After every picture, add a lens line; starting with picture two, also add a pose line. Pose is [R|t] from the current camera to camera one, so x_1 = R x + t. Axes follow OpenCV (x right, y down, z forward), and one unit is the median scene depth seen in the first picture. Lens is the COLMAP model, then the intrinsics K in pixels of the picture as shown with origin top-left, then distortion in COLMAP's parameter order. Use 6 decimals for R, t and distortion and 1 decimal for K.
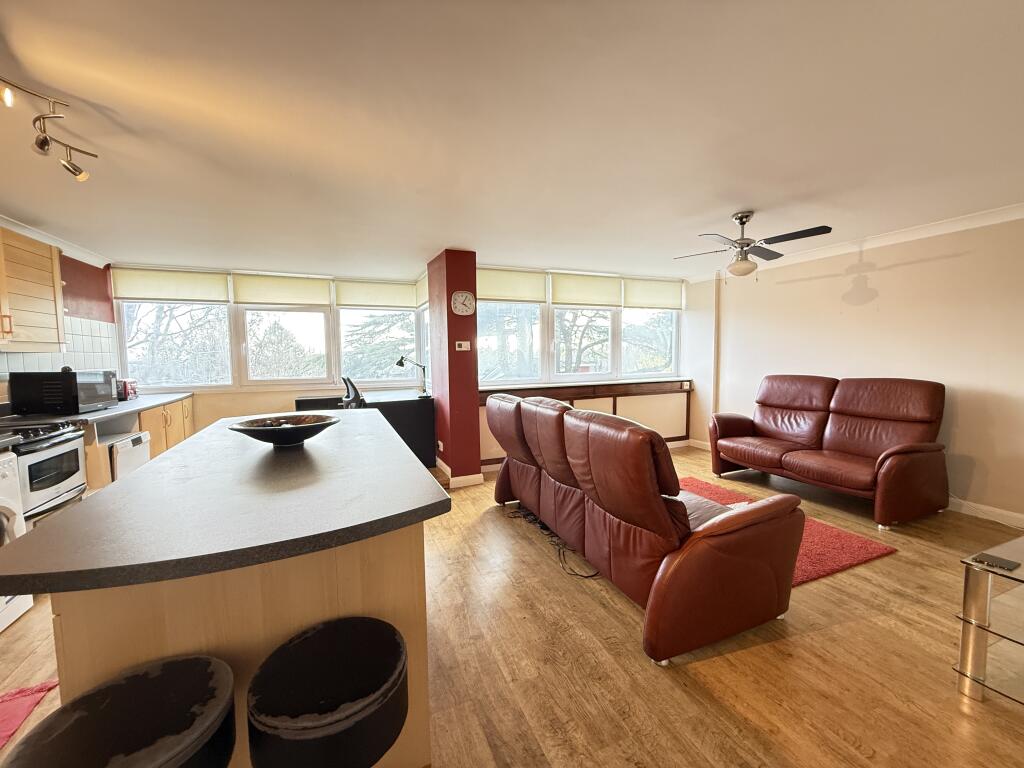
lens RADIAL K [[406.8, 0, 511.2], [0, 406.8, 382.5], [0, 0, 1]] dist [0.001235, 0.000418]
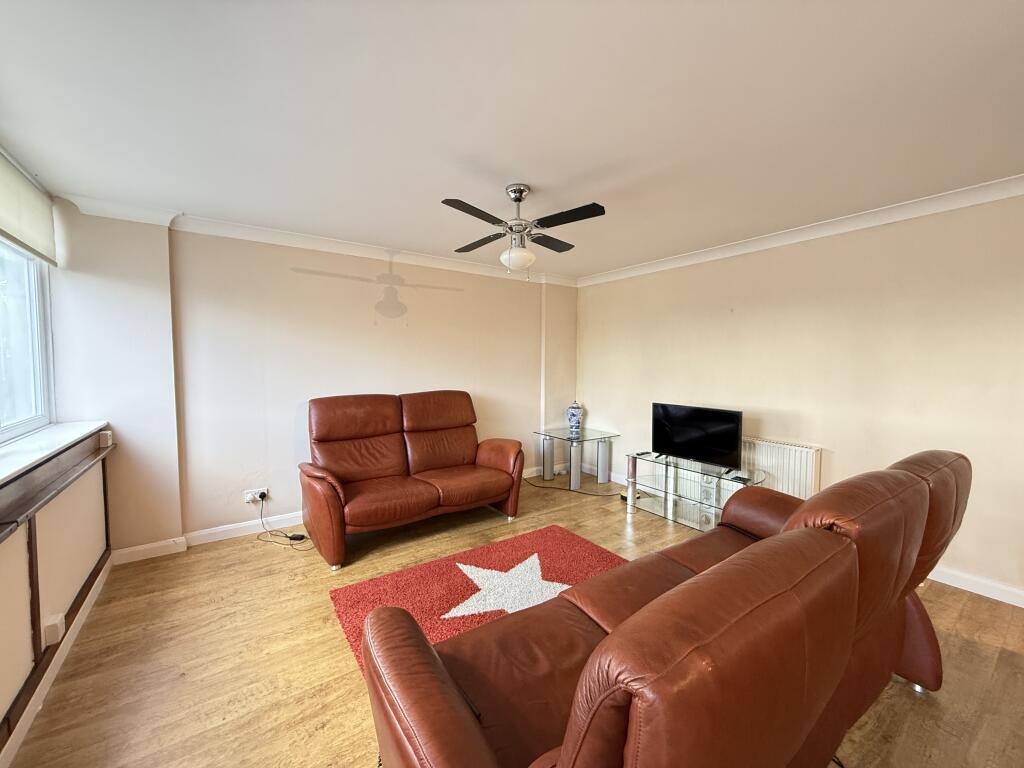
lens RADIAL K [[406.8, 0, 513.8], [0, 406.8, 384.8], [0, 0, 1]] dist [0.001235, 0.000418]
pose [[-0.218670, -0.042656, 0.974866, -0.080286], [0.067470, 0.995992, 0.058714, -0.036297], [-0.973464, 0.078613, -0.214916, 0.490268]]
